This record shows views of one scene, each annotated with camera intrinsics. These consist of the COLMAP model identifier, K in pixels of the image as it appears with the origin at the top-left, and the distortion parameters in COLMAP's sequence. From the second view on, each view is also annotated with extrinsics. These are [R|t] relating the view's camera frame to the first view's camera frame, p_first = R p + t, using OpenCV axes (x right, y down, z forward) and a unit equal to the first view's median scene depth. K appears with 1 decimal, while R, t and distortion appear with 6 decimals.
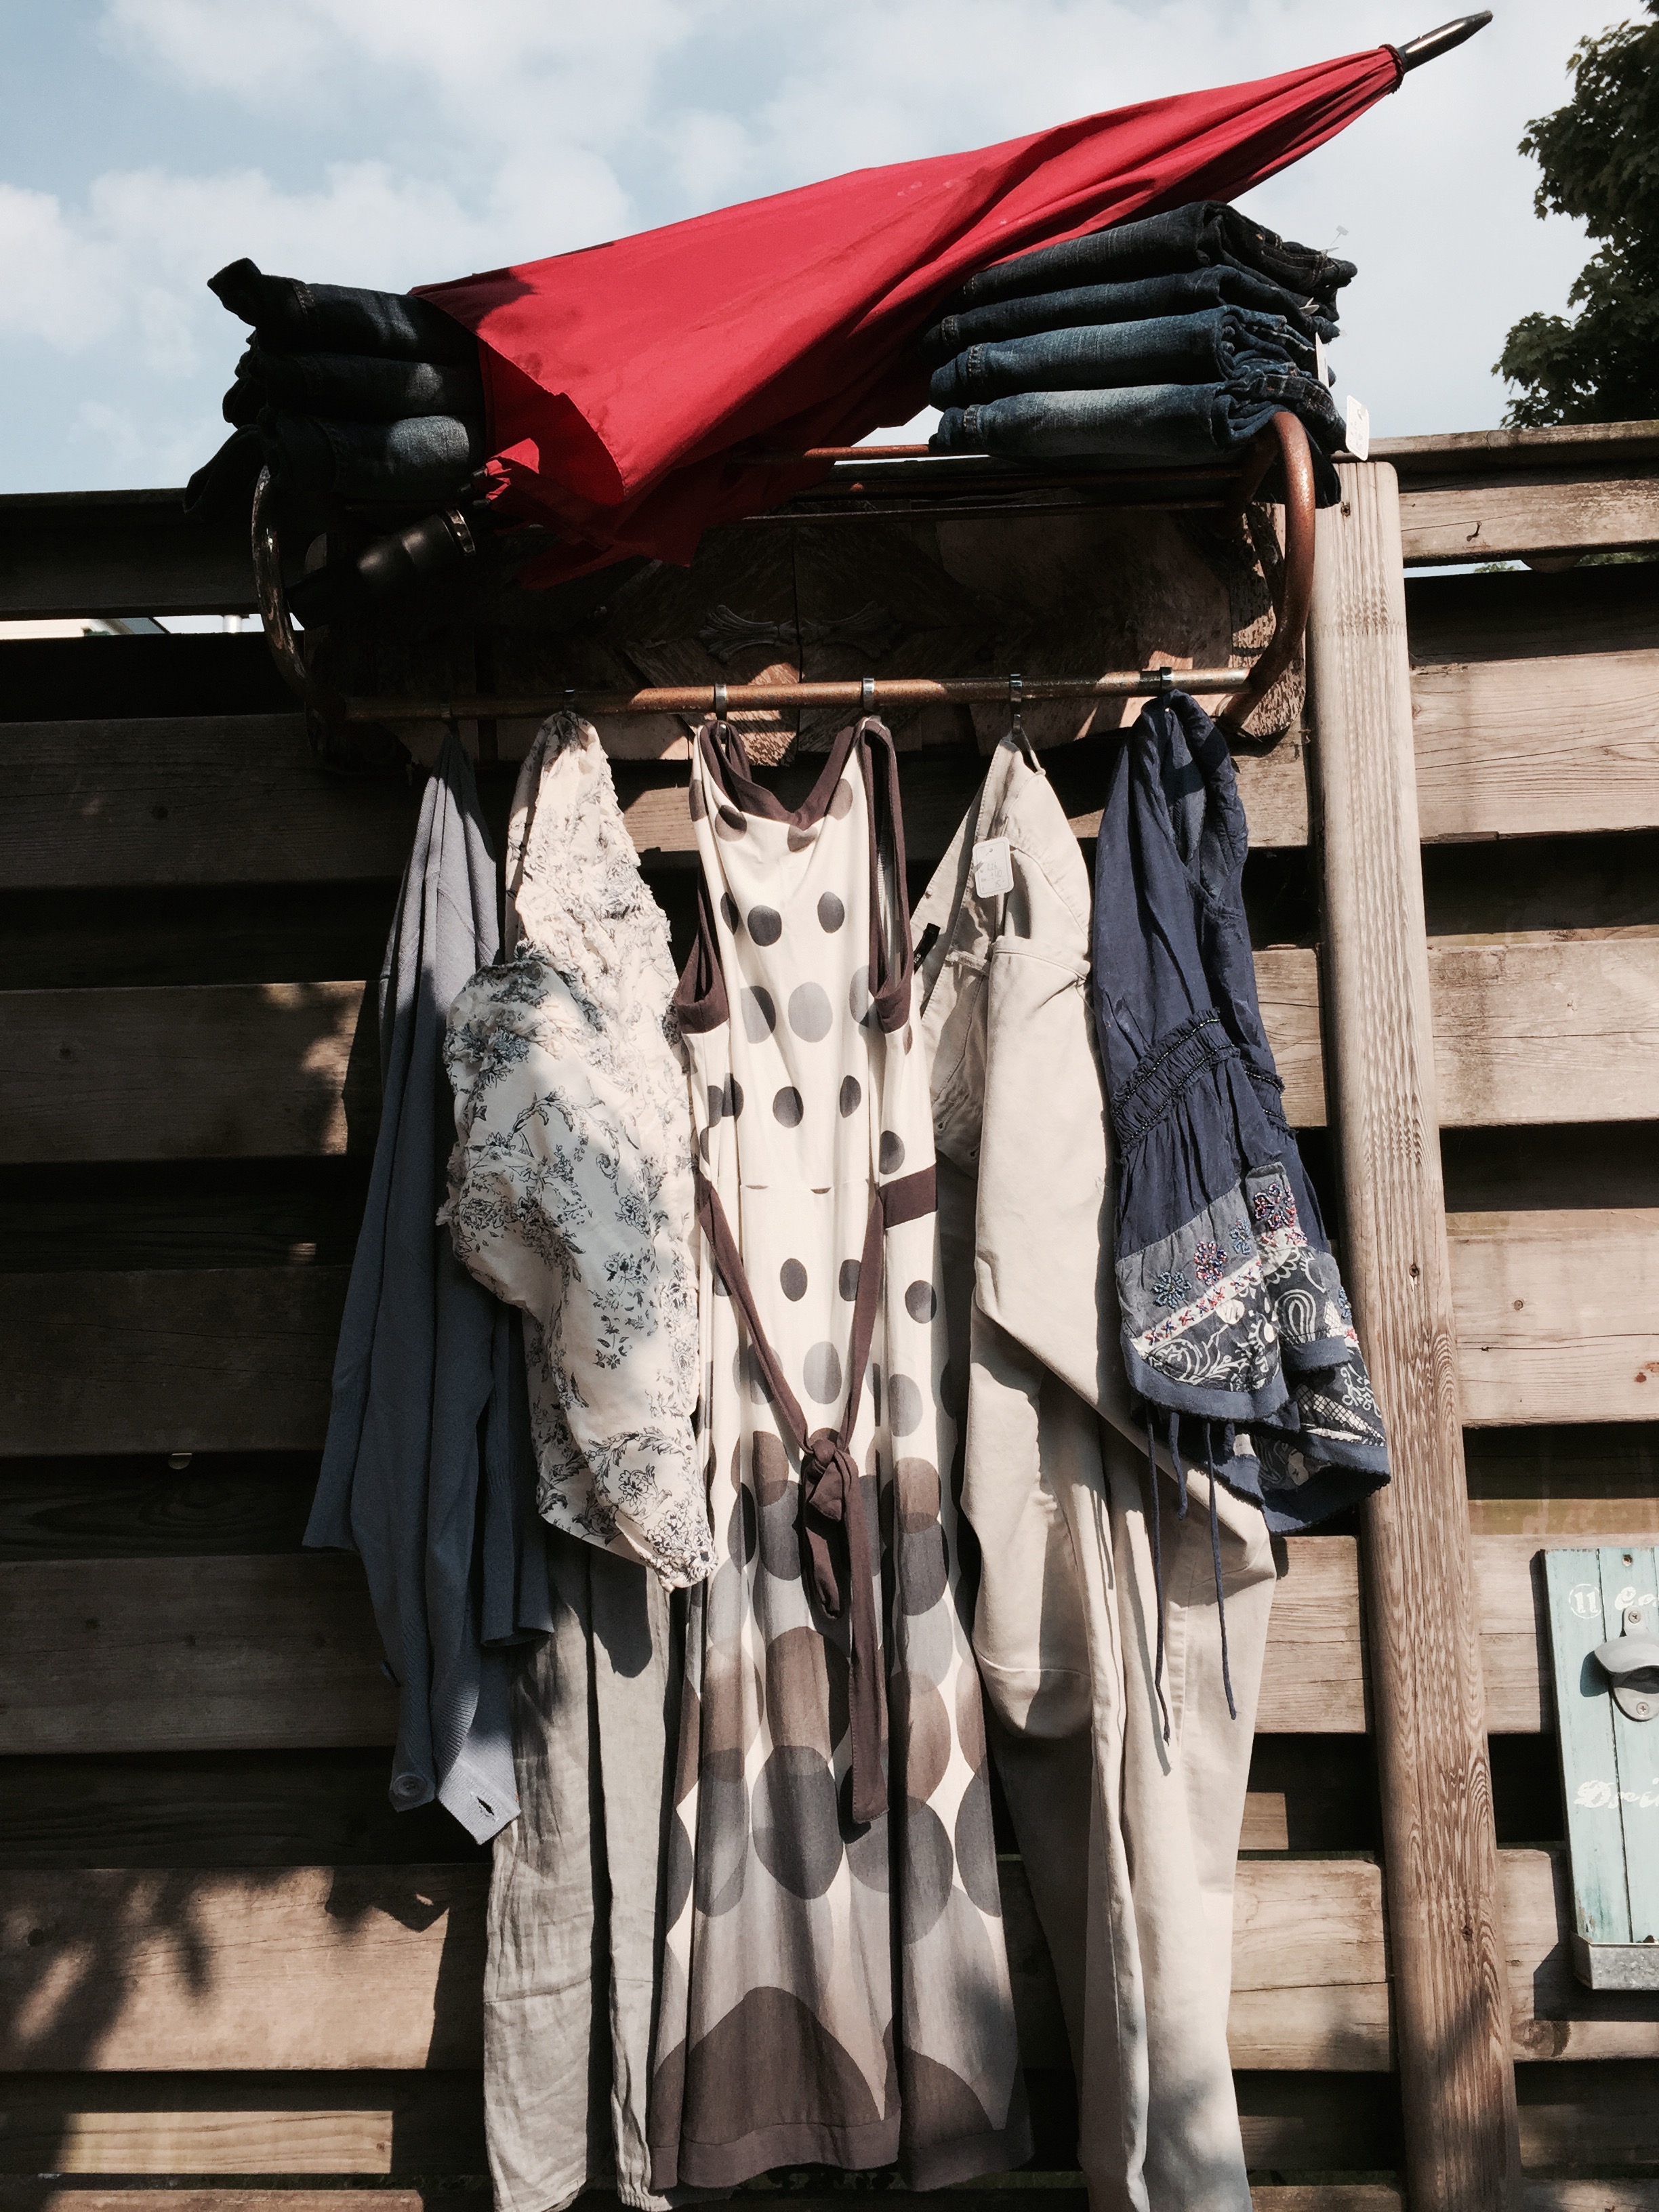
lens RADIAL K [[1821.8, 0, 810.7], [0, 1821.8, 1107.5], [0, 0, 1]] dist [0.038779, -0.031829]
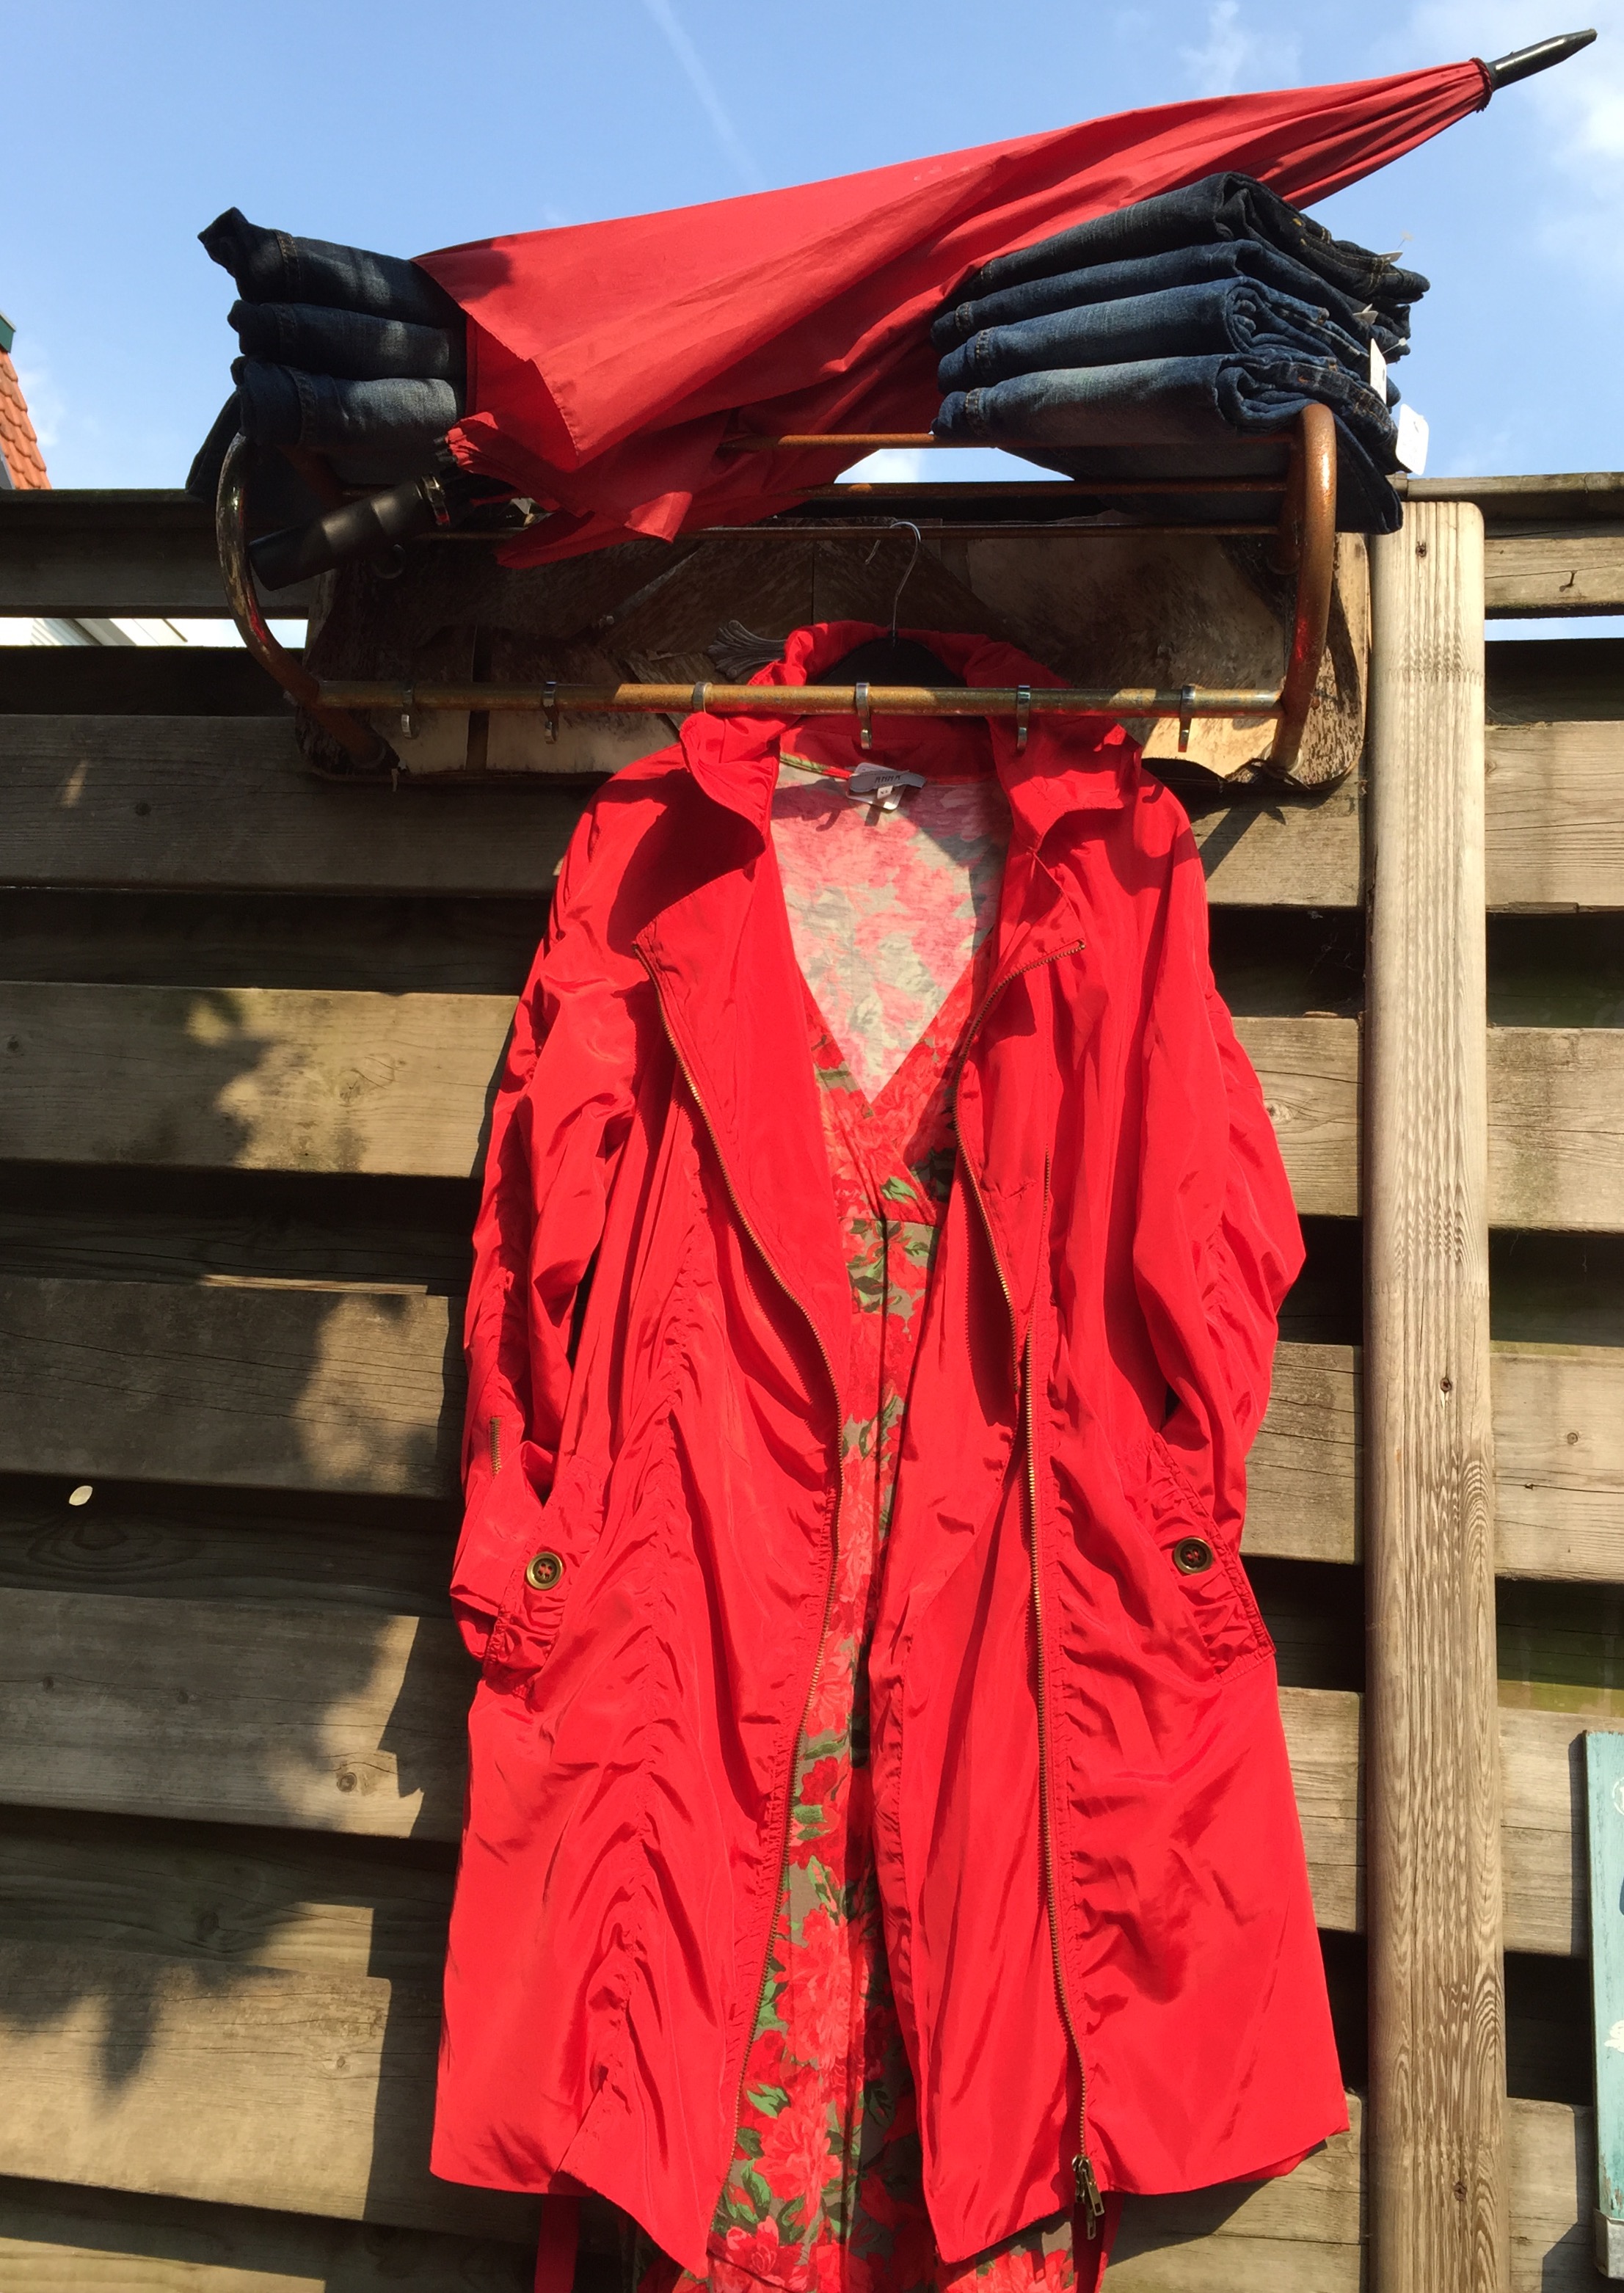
lens RADIAL K [[1971.9, 0, 831.9], [0, 1971.9, 1161.9], [0, 0, 1]] dist [0.029616, -0.022601]
pose [[0.990777, 0.072610, -0.114405, 0.143014], [-0.085804, 0.989655, -0.114979, 0.117294], [0.104873, 0.123735, 0.986758, 0.039415]]
